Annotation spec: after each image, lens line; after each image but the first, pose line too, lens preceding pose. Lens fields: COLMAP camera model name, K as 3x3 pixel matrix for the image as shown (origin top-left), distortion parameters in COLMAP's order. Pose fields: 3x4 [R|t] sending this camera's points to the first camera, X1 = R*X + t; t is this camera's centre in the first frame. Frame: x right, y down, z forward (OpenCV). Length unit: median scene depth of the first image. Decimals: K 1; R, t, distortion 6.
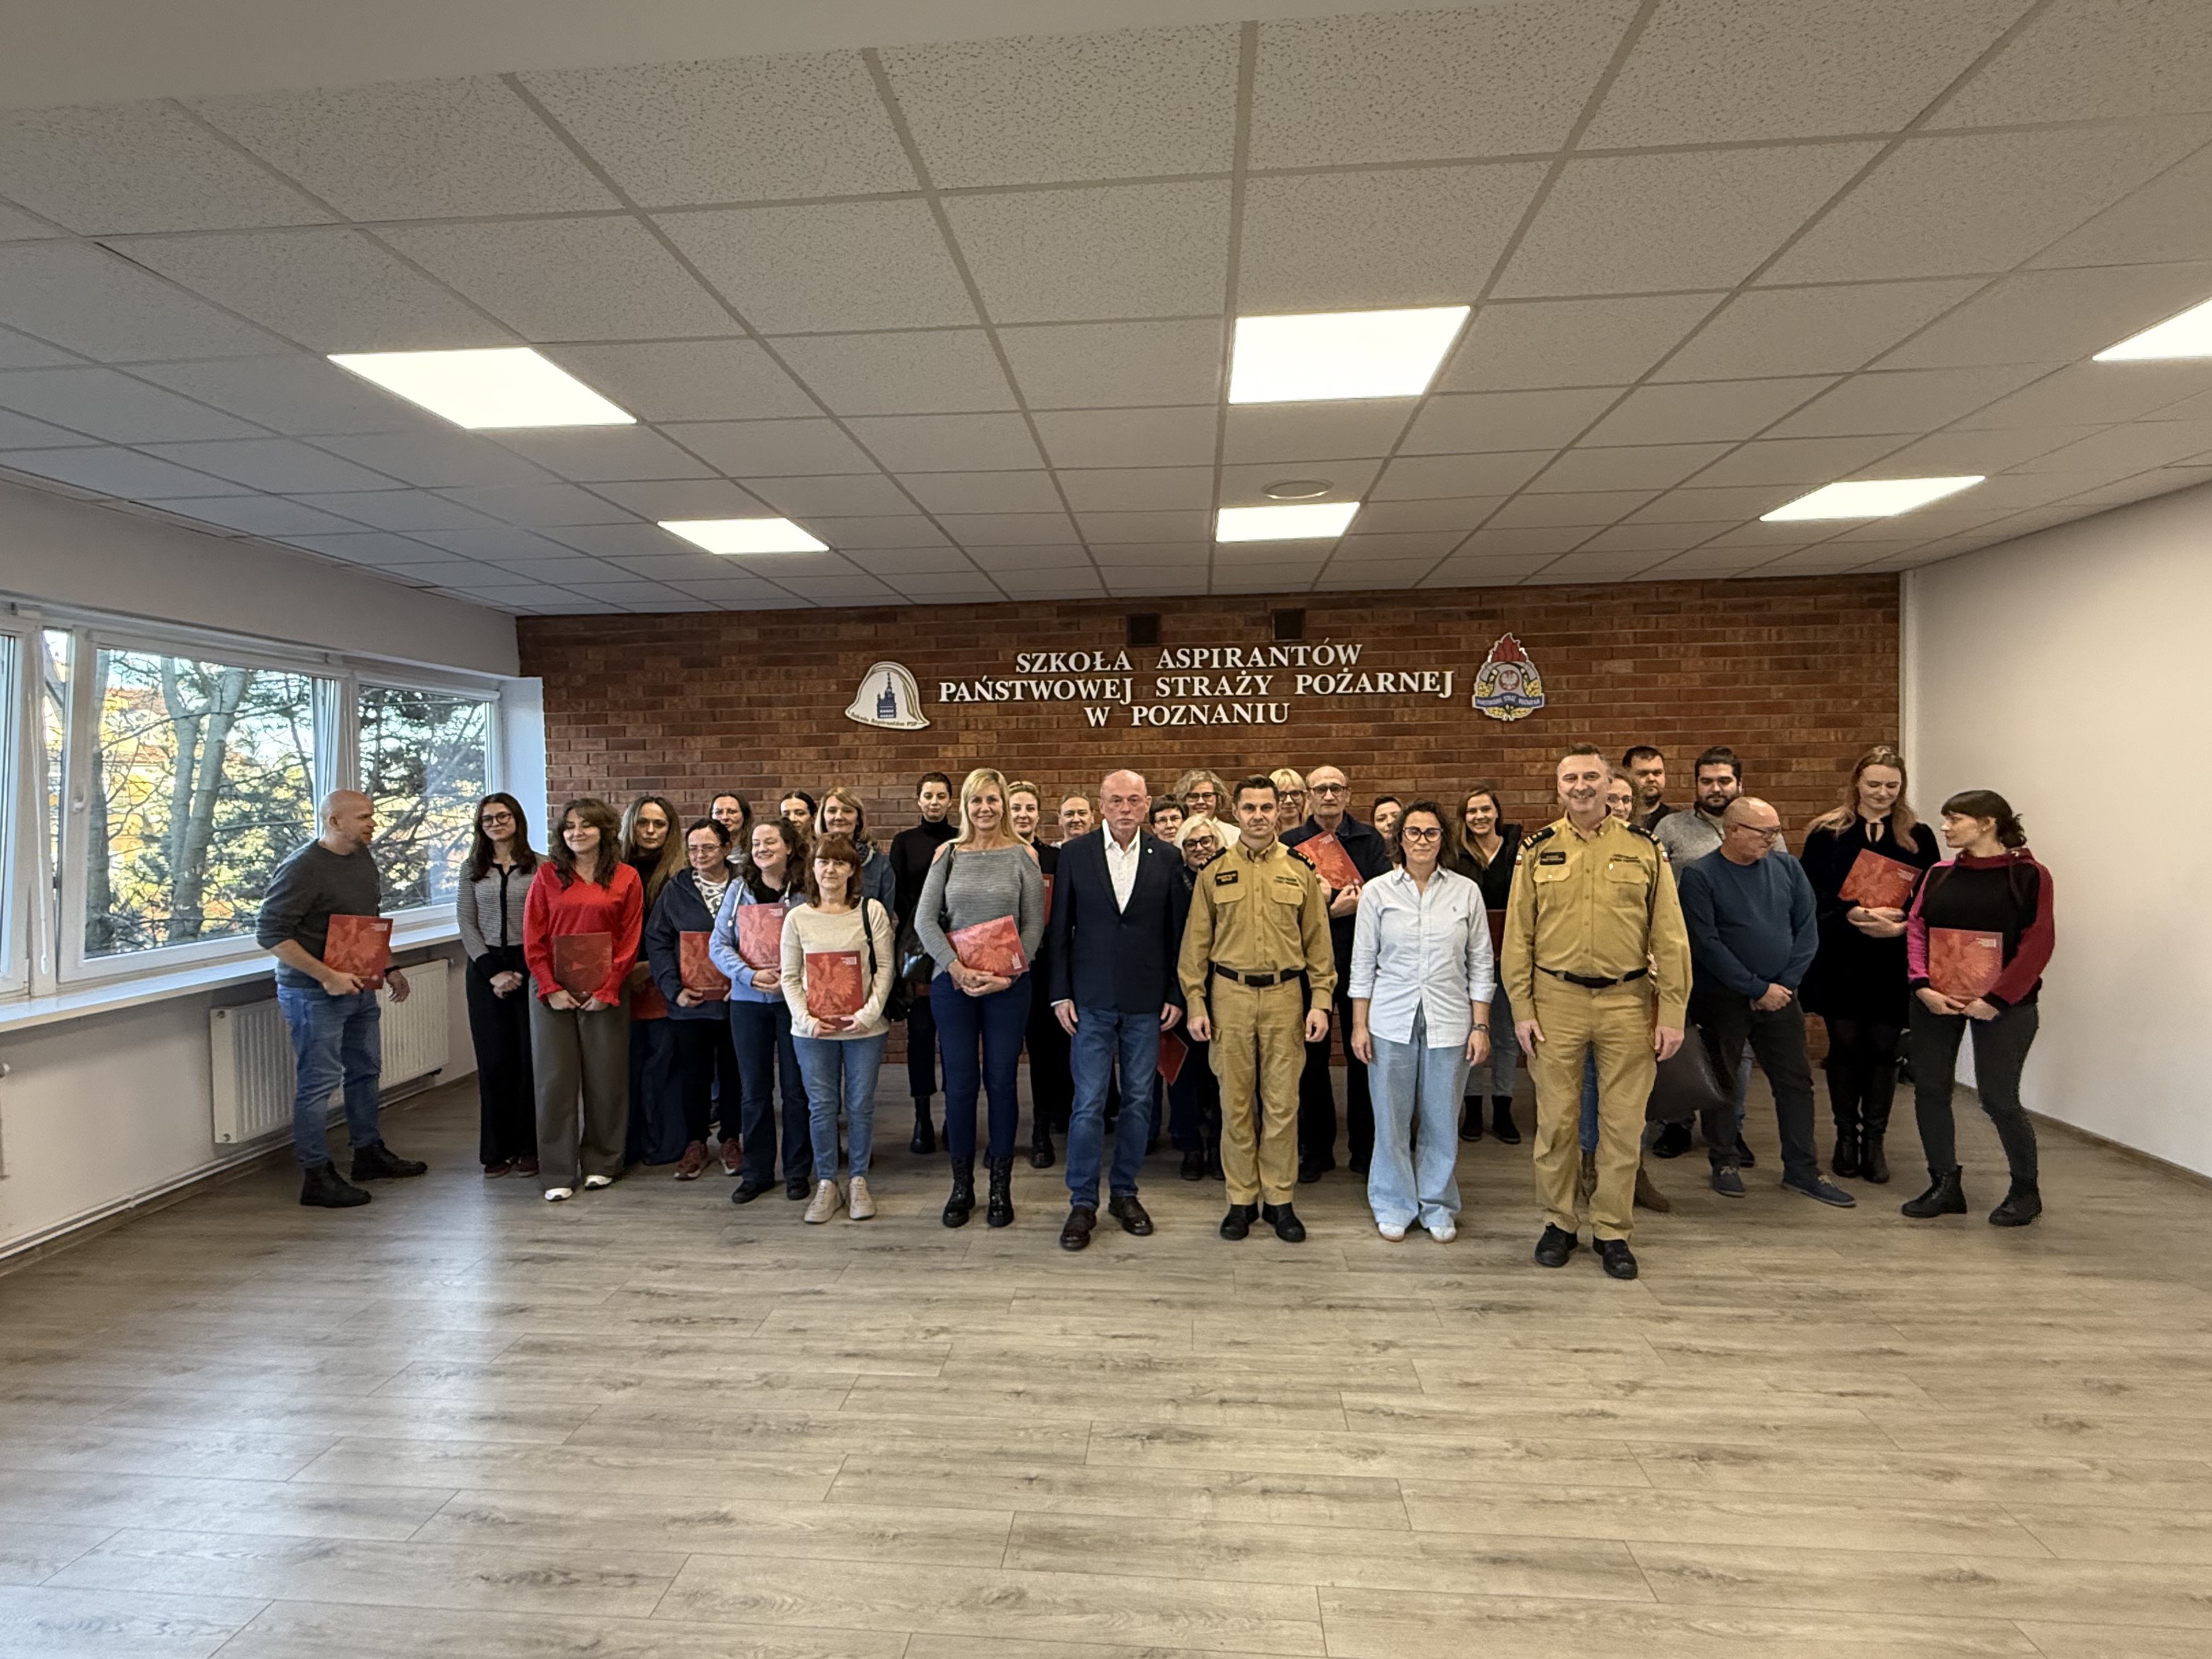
lens RADIAL K [[1104.0, 0, 1106.0], [0, 1104.0, 829.5], [0, 0, 1]] dist [0.001801, -0.000419]
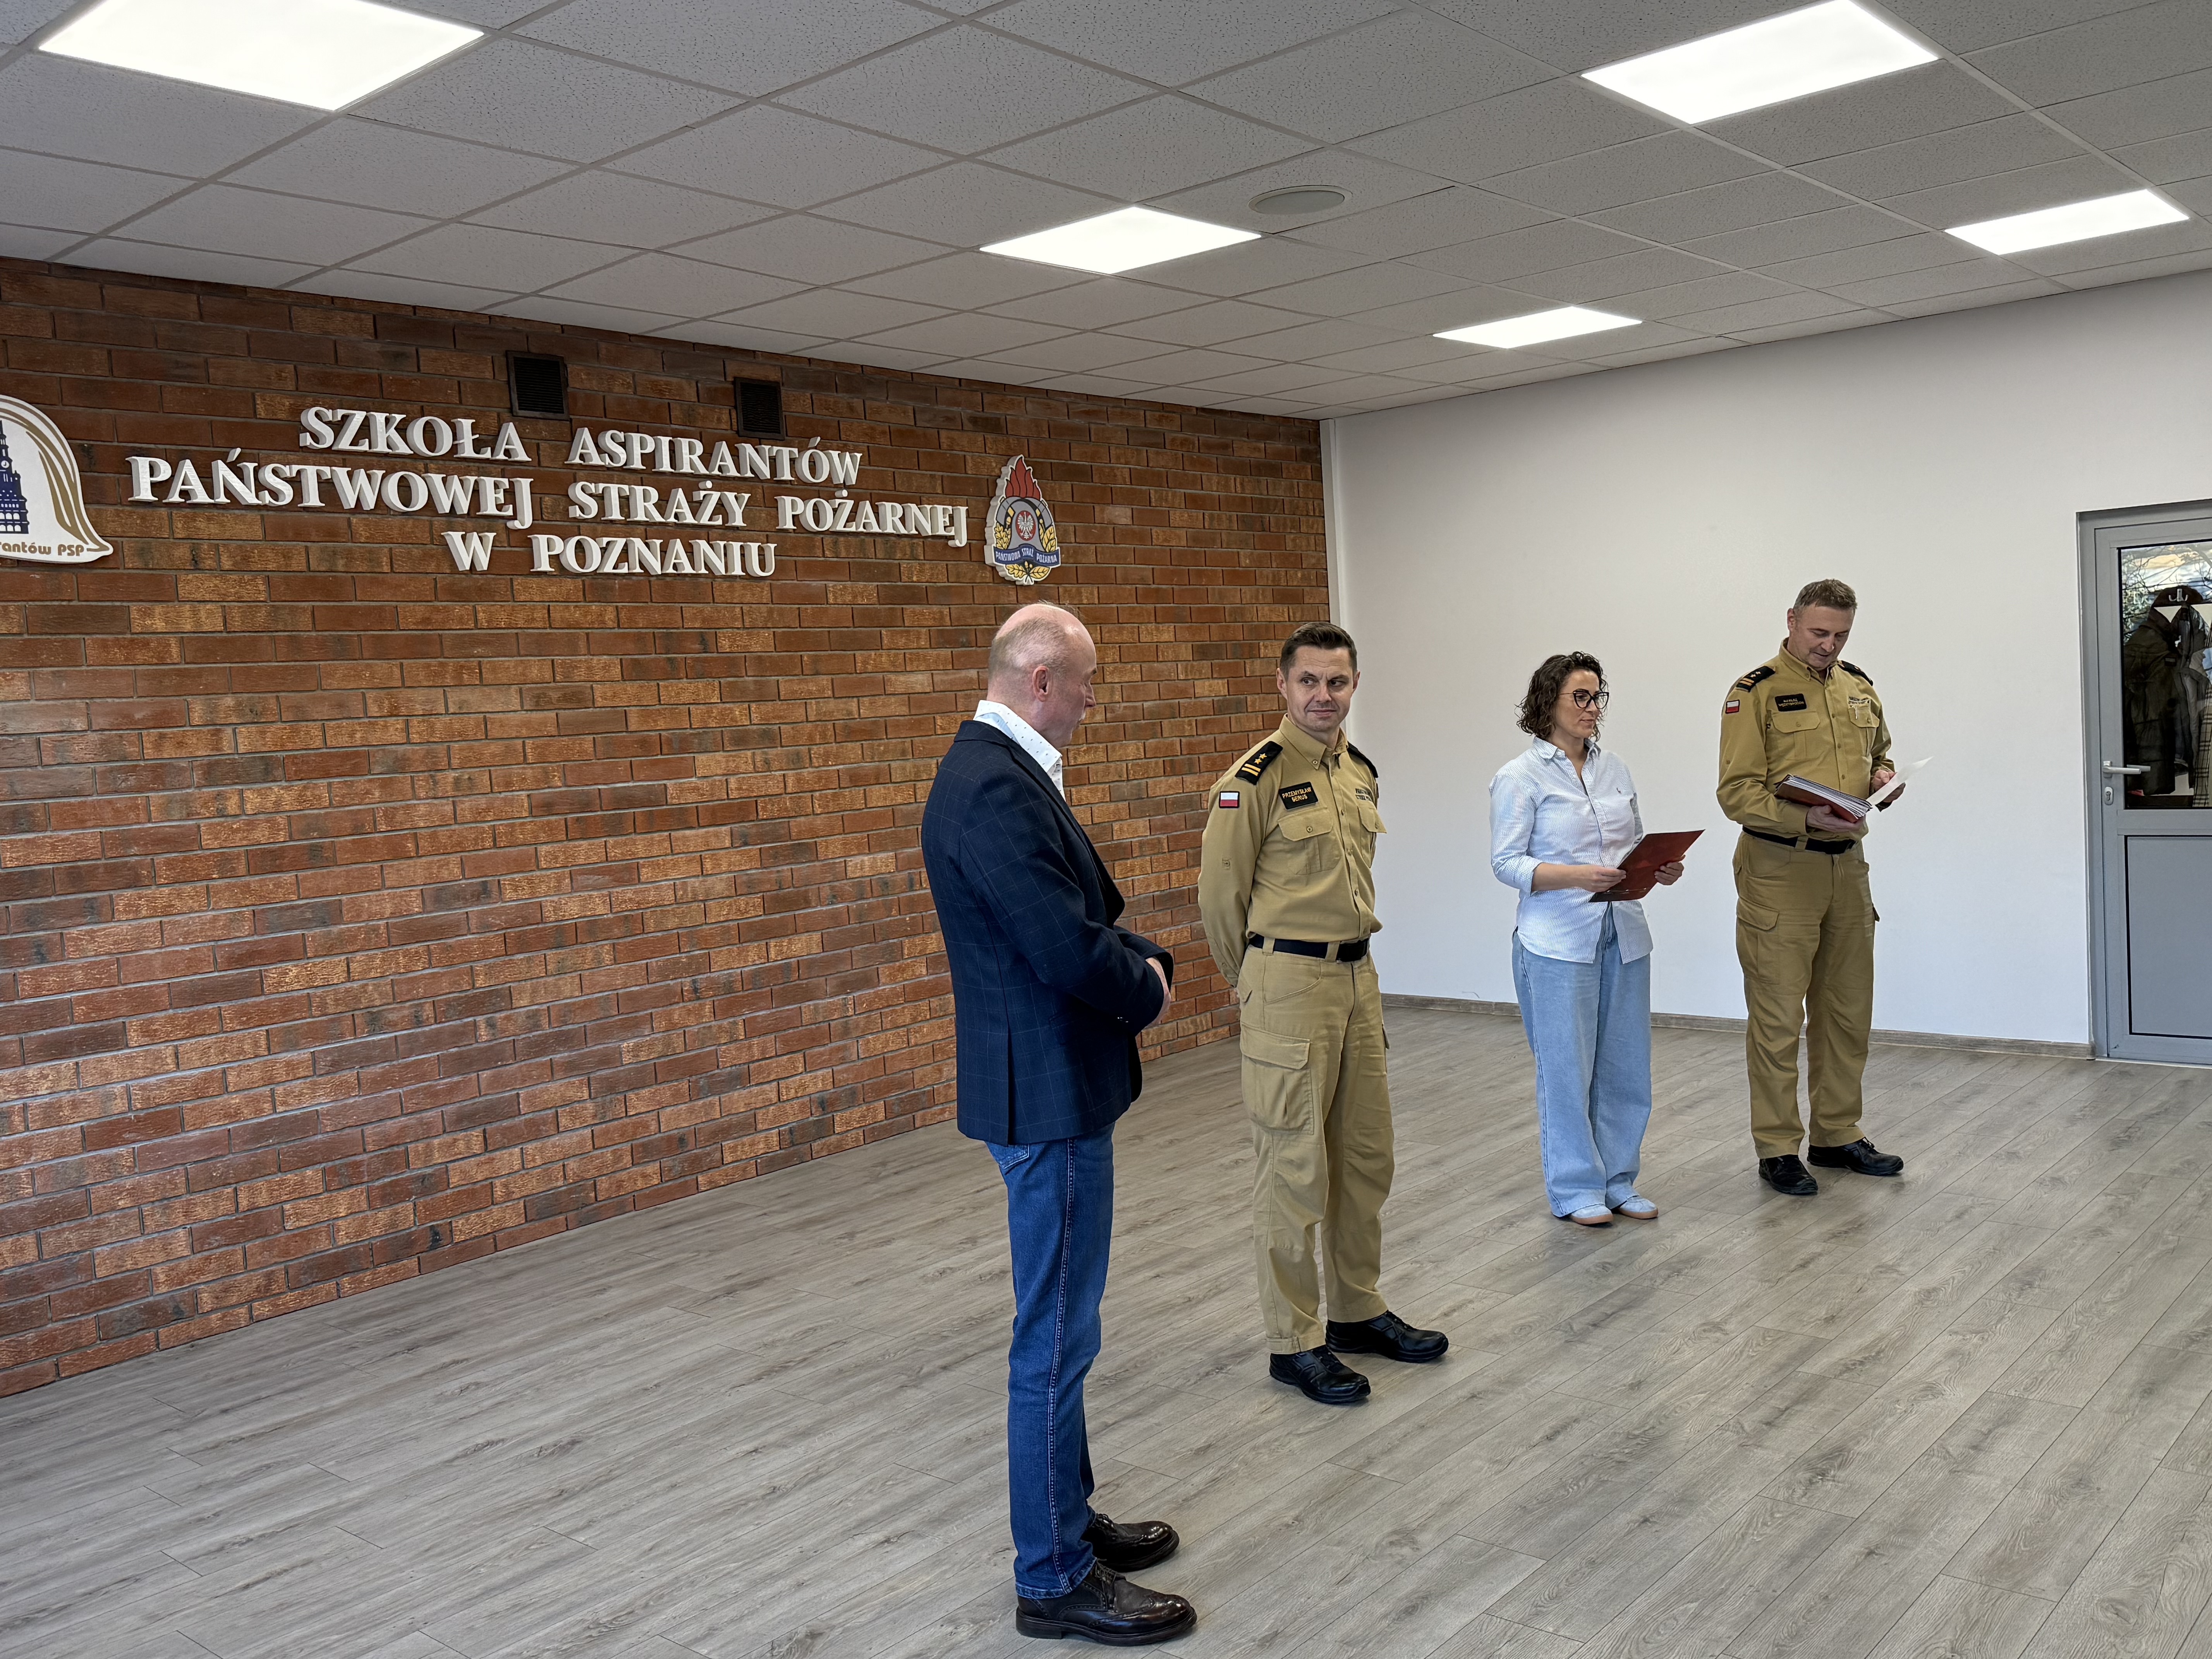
lens RADIAL K [[1882.0, 0, 1152.9], [0, 1882.0, 823.9], [0, 0, 1]] dist [0.262458, -0.500303]
pose [[0.572661, -0.077295, 0.816141, -0.556903], [0.075589, 0.996283, 0.041317, 0.007160], [-0.816300, 0.038030, 0.576374, 0.256848]]
